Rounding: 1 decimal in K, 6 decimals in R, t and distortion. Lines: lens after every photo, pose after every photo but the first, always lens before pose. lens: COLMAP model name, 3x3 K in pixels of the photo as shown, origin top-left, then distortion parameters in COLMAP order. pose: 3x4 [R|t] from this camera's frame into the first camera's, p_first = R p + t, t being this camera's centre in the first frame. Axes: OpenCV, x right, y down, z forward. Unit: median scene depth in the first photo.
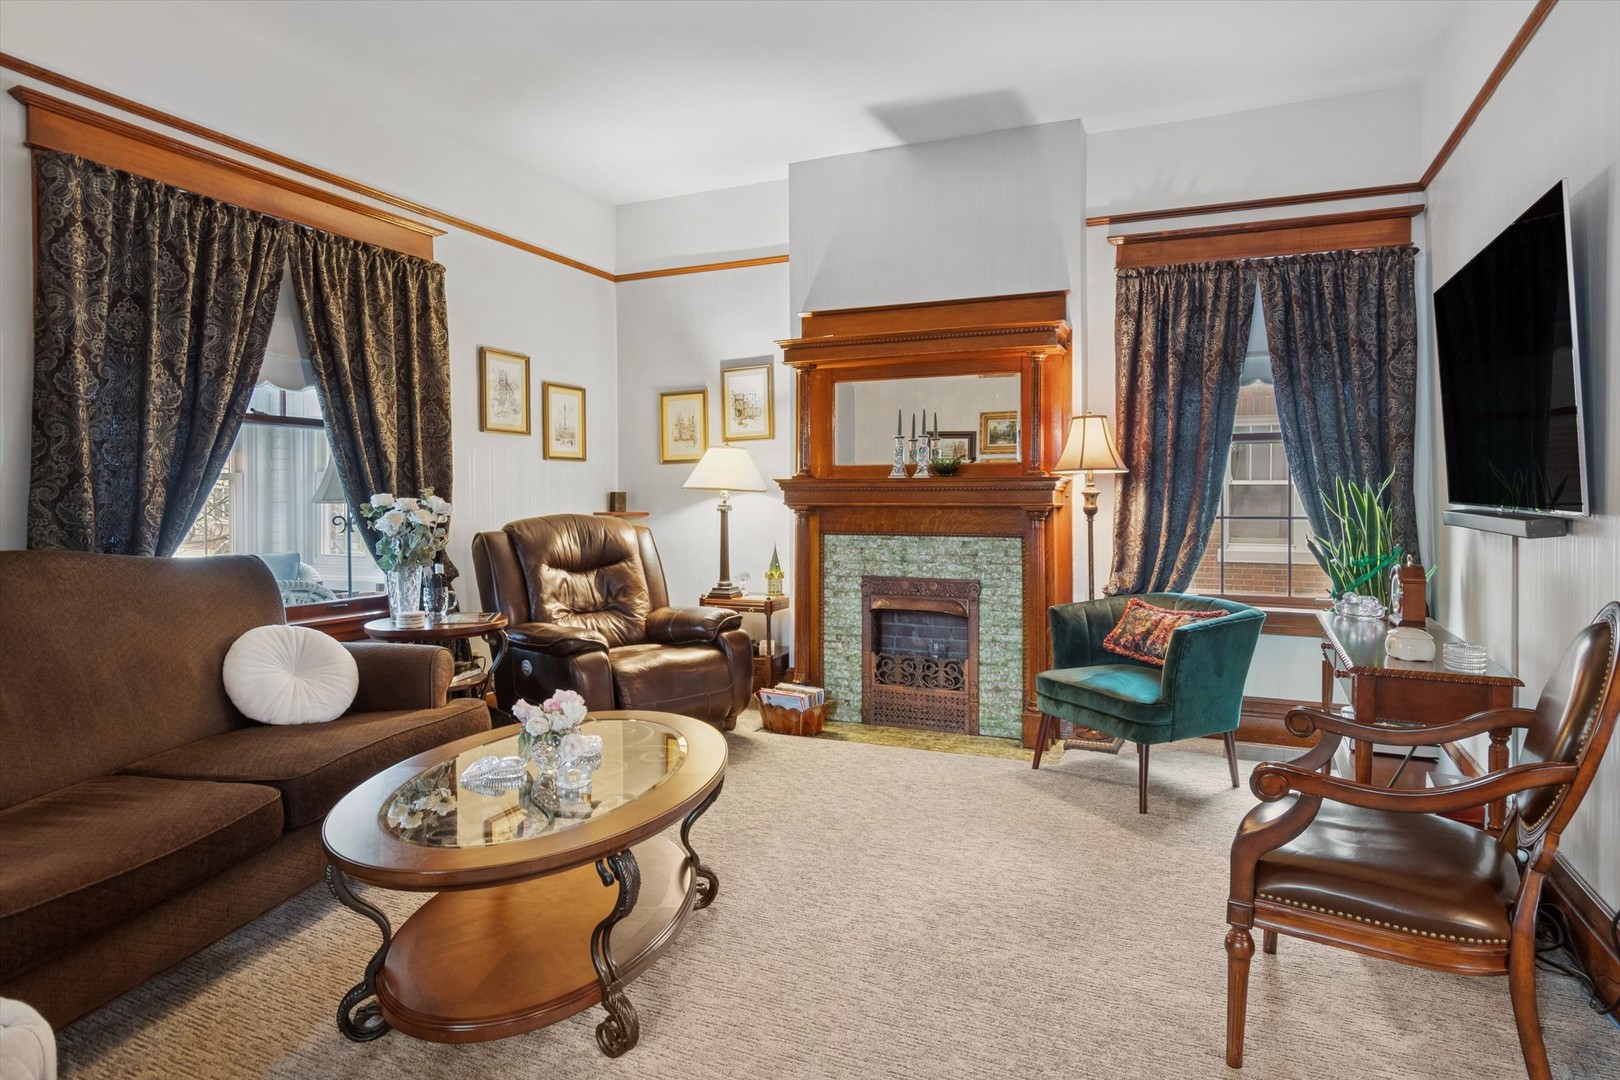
lens RADIAL K [[908.6, 0, 809.7], [0, 908.6, 531.4], [0, 0, 1]] dist [-0.003192, -0.000951]
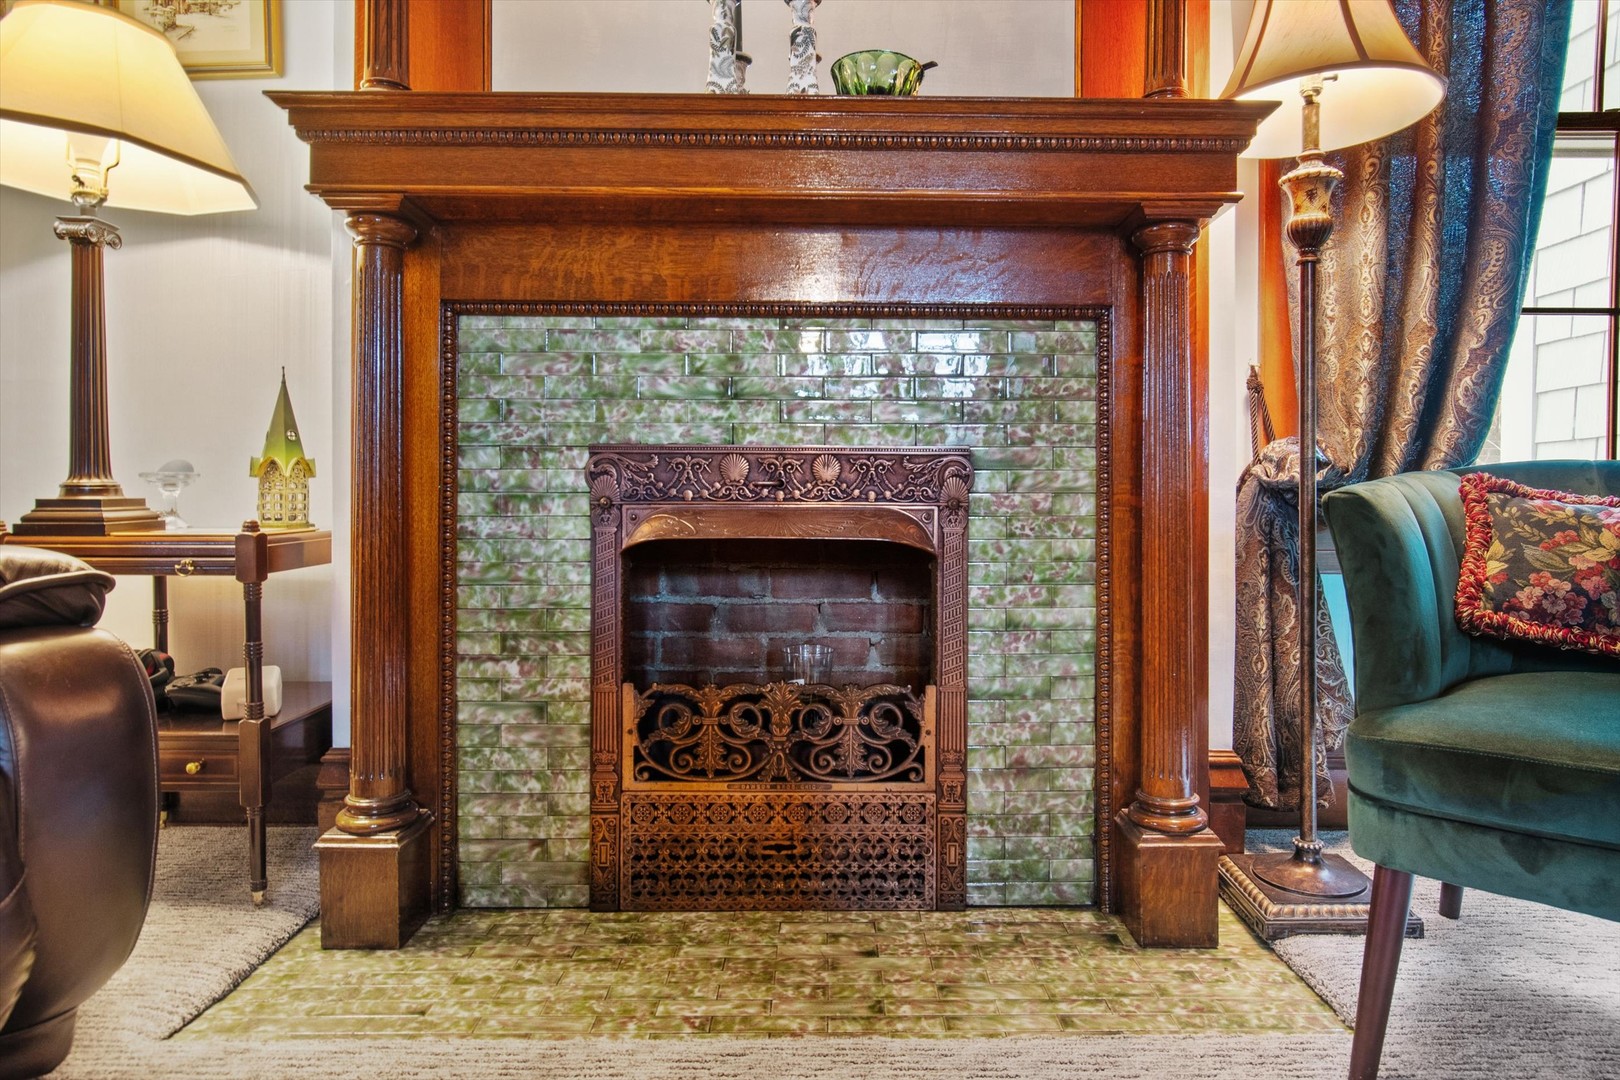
lens RADIAL K [[908.6, 0, 815.9], [0, 908.6, 537.0], [0, 0, 1]] dist [-0.003192, -0.000951]
pose [[0.896533, -0.002638, 0.442968, -0.012345], [0.004368, 0.999986, -0.002886, 0.082903], [-0.442955, 0.004522, 0.896533, 0.686509]]
